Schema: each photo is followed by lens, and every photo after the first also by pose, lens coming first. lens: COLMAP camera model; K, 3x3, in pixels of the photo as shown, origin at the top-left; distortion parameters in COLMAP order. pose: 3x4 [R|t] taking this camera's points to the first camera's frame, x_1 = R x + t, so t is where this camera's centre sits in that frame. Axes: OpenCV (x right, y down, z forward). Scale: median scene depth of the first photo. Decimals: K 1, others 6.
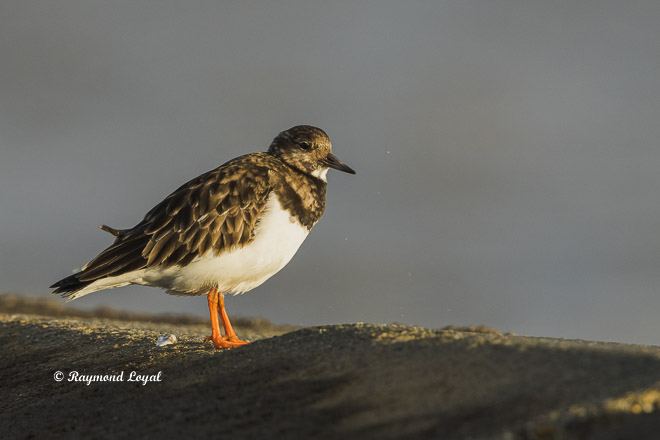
lens RADIAL K [[2471.4, 0, 330.0], [0, 2471.4, 219.6], [0, 0, 1]] dist [-0.140434, 0.000000]
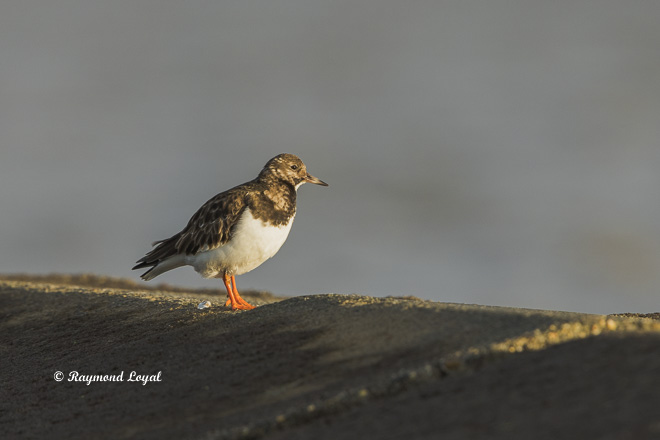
lens RADIAL K [[2471.4, 0, 330.0], [0, 2471.4, 220.3], [0, 0, 1]] dist [-0.140434, 0.000000]
pose [[0.999999, -0.001219, 0.000488, 0.010758], [0.001218, 0.999999, 0.000200, -0.003767], [-0.000489, -0.000199, 1.000000, -0.527858]]
